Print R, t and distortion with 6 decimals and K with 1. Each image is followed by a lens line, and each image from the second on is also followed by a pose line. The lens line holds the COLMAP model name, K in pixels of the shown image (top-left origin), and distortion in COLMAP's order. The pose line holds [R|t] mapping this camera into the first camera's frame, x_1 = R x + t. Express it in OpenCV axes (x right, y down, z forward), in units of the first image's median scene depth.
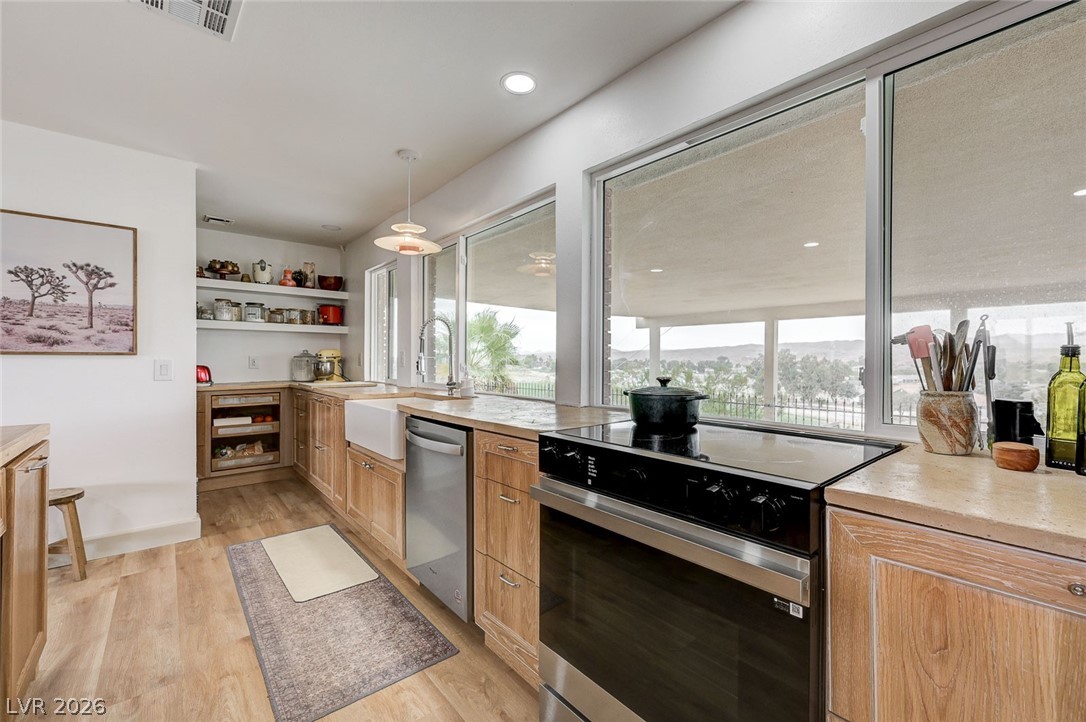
lens RADIAL K [[454.6, 0, 549.8], [0, 454.6, 358.4], [0, 0, 1]] dist [0.000420, -0.000011]
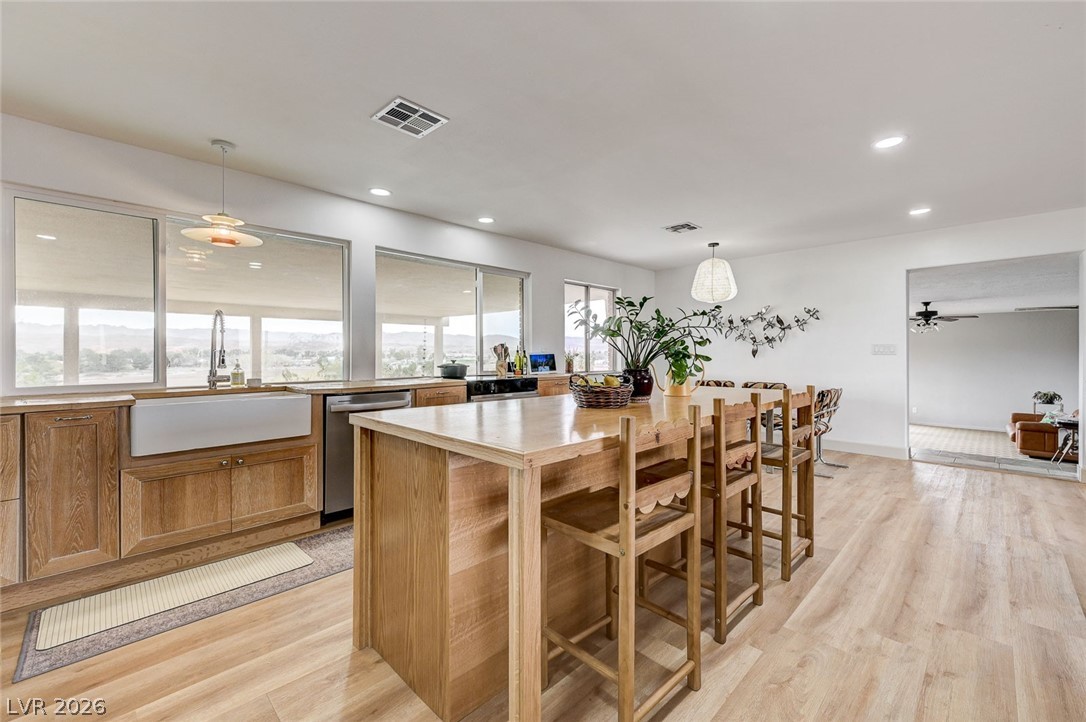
lens RADIAL K [[454.6, 0, 549.8], [0, 454.6, 358.4], [0, 0, 1]] dist [0.000420, -0.000011]
pose [[-0.081117, -0.018049, 0.996541, -1.592735], [-0.000234, 0.999836, 0.018089, -0.008484], [-0.996705, 0.001234, -0.081108, 0.442263]]
